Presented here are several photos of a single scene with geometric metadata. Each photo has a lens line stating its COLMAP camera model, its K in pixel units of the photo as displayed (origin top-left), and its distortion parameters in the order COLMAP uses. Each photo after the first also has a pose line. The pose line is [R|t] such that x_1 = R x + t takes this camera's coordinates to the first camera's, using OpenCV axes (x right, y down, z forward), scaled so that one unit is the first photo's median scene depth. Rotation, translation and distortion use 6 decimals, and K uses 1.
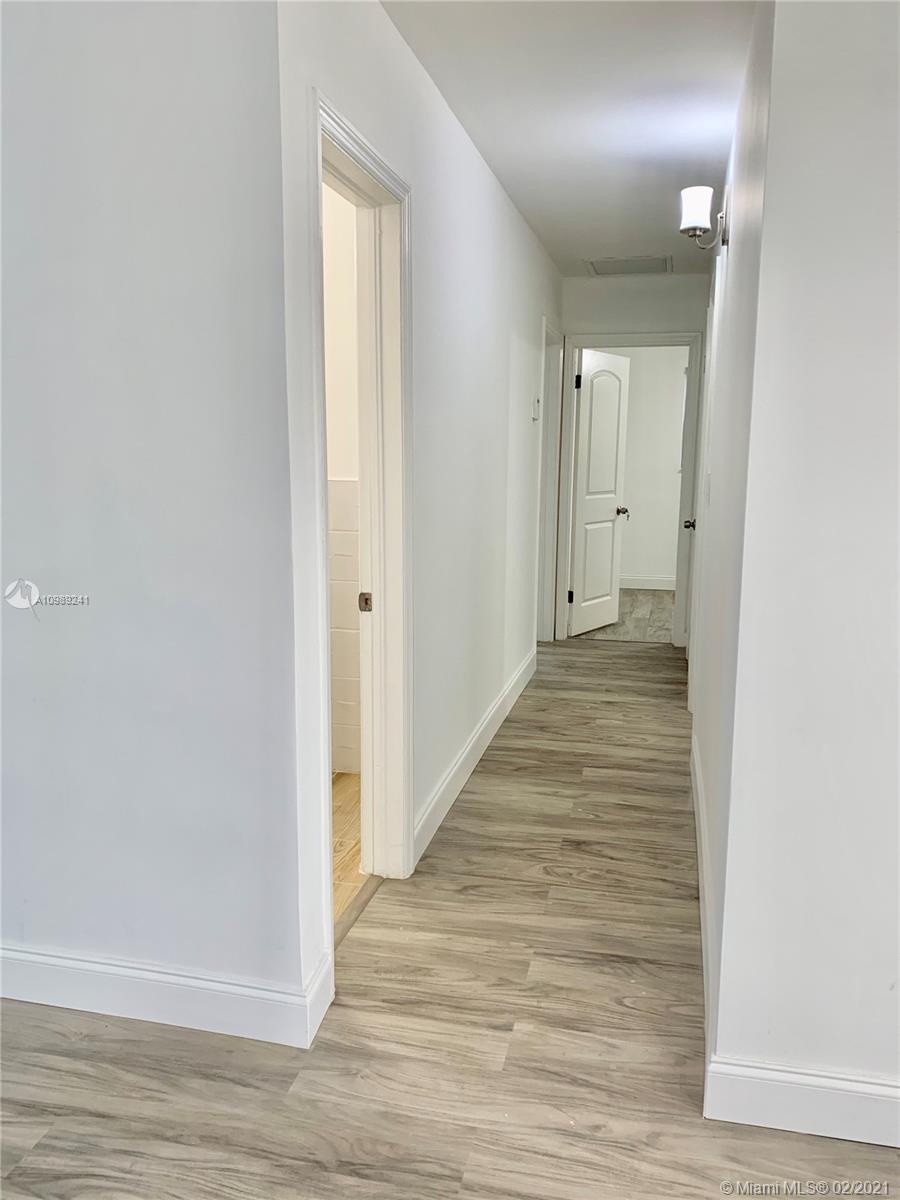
lens RADIAL K [[923.4, 0, 453.4], [0, 923.4, 581.9], [0, 0, 1]] dist [0.011028, -0.002362]
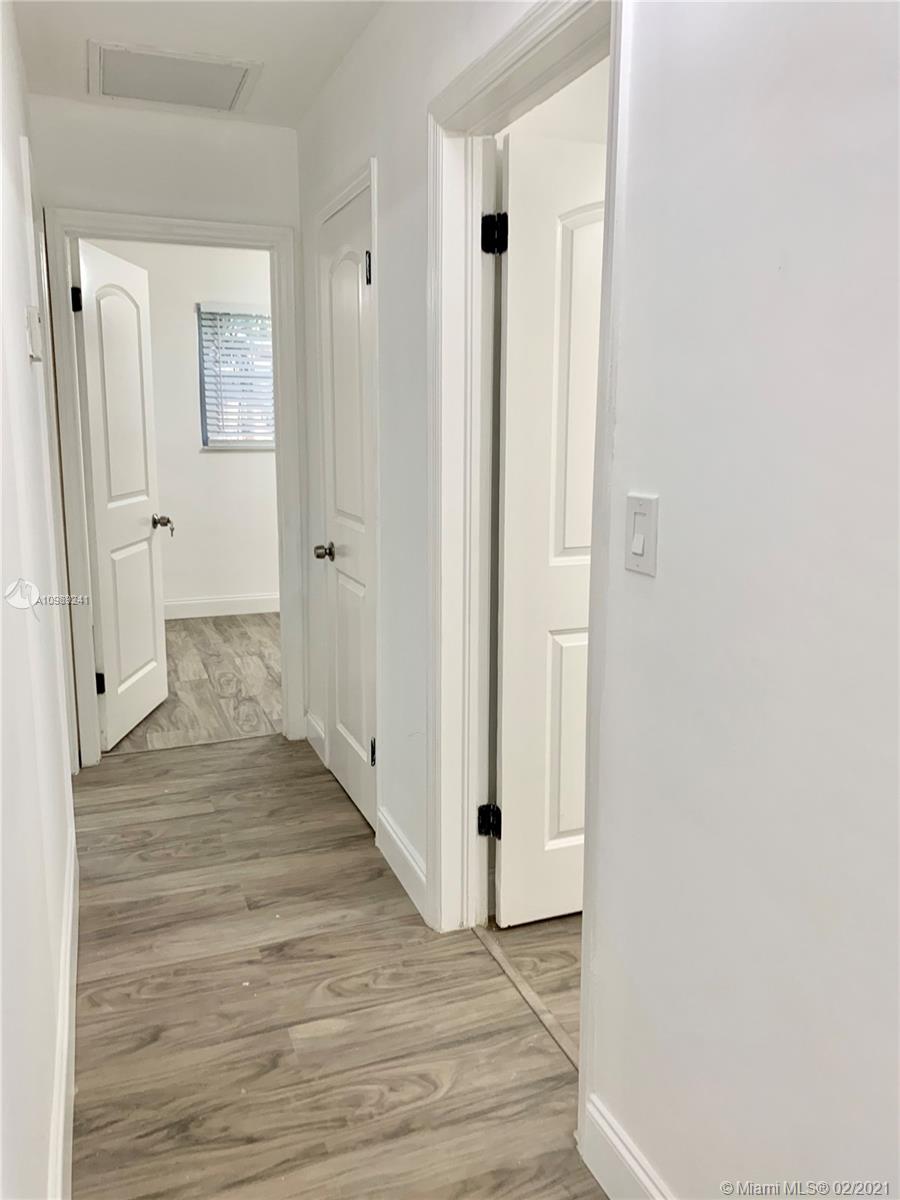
lens RADIAL K [[923.4, 0, 453.4], [0, 923.4, 581.9], [0, 0, 1]] dist [0.011028, -0.002362]
pose [[0.822615, -0.098291, 0.560039, -0.007765], [0.078531, 0.995146, 0.059305, -0.071682], [-0.563150, -0.004805, 0.826341, 0.468489]]
